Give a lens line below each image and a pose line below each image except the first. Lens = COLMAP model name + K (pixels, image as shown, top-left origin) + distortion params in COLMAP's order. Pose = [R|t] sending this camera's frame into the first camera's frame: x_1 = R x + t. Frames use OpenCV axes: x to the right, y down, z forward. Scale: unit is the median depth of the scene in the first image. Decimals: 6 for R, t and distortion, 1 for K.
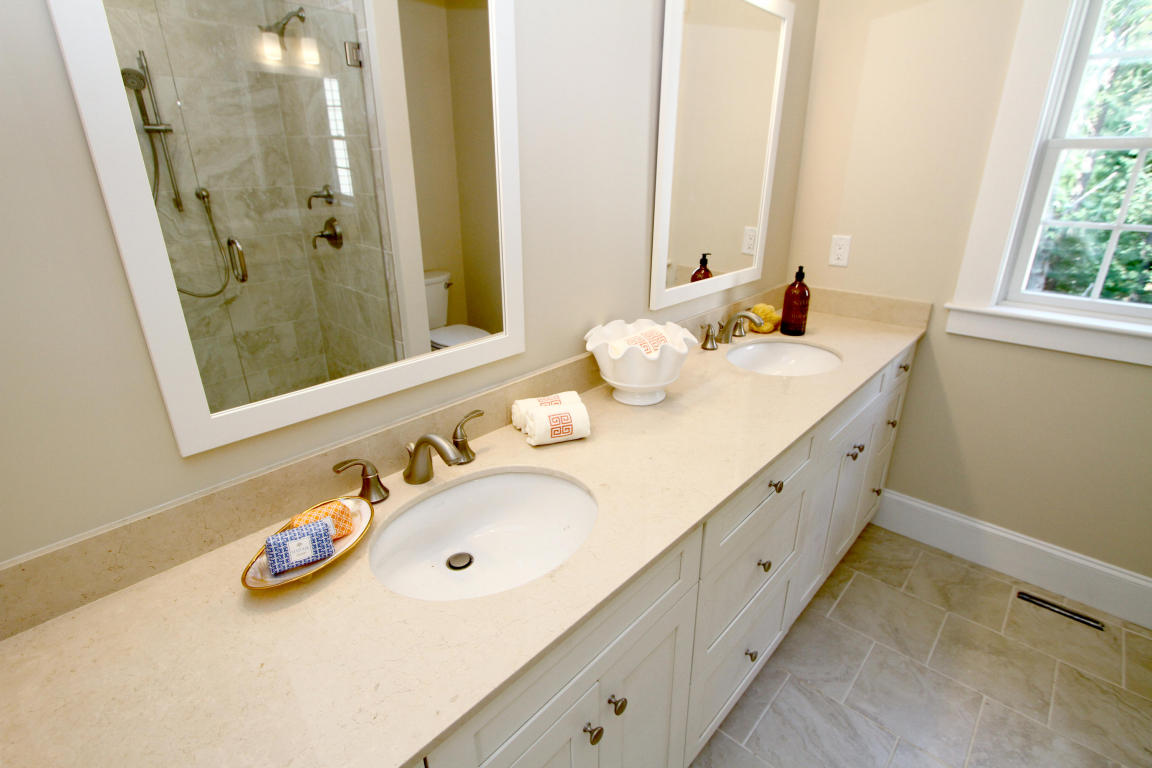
lens RADIAL K [[556.9, 0, 579.2], [0, 556.9, 392.3], [0, 0, 1]] dist [-0.016603, -0.000439]
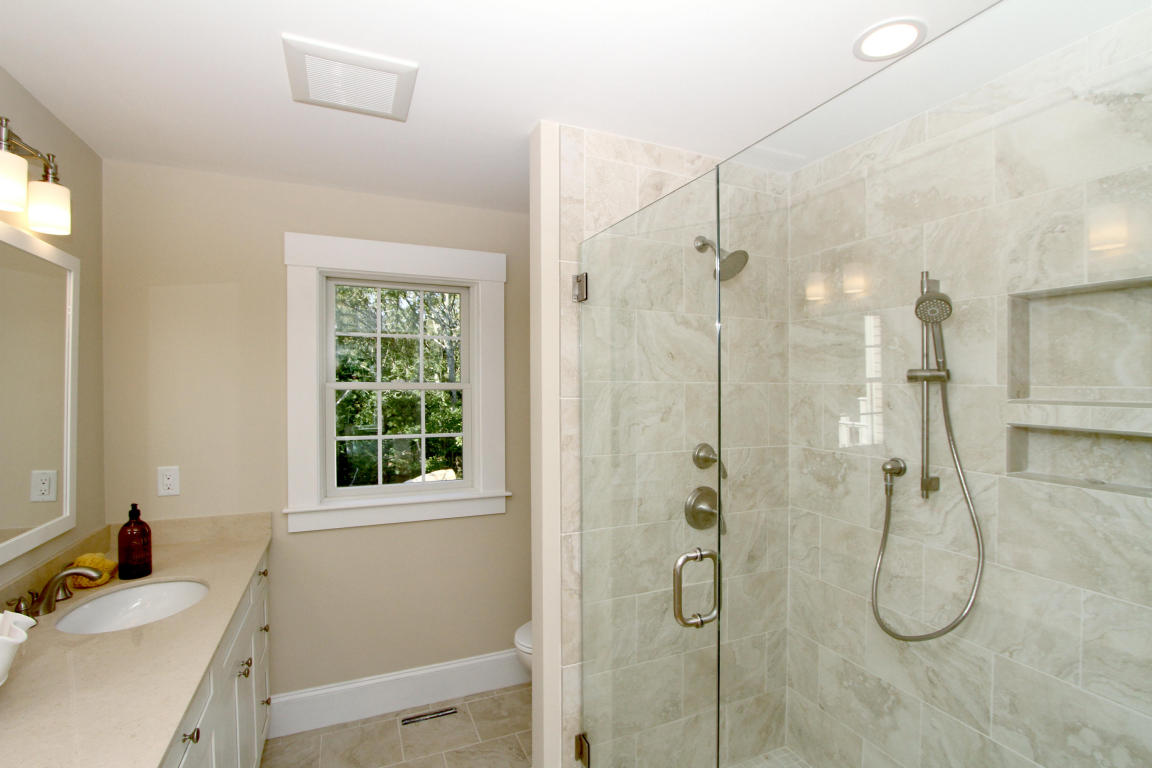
lens RADIAL K [[556.9, 0, 579.2], [0, 556.9, 392.3], [0, 0, 1]] dist [-0.016603, -0.000439]
pose [[0.411036, -0.017449, 0.911452, -0.139925], [0.342795, 0.929397, -0.136797, -0.013440], [-0.844714, 0.368670, 0.387997, -0.080736]]
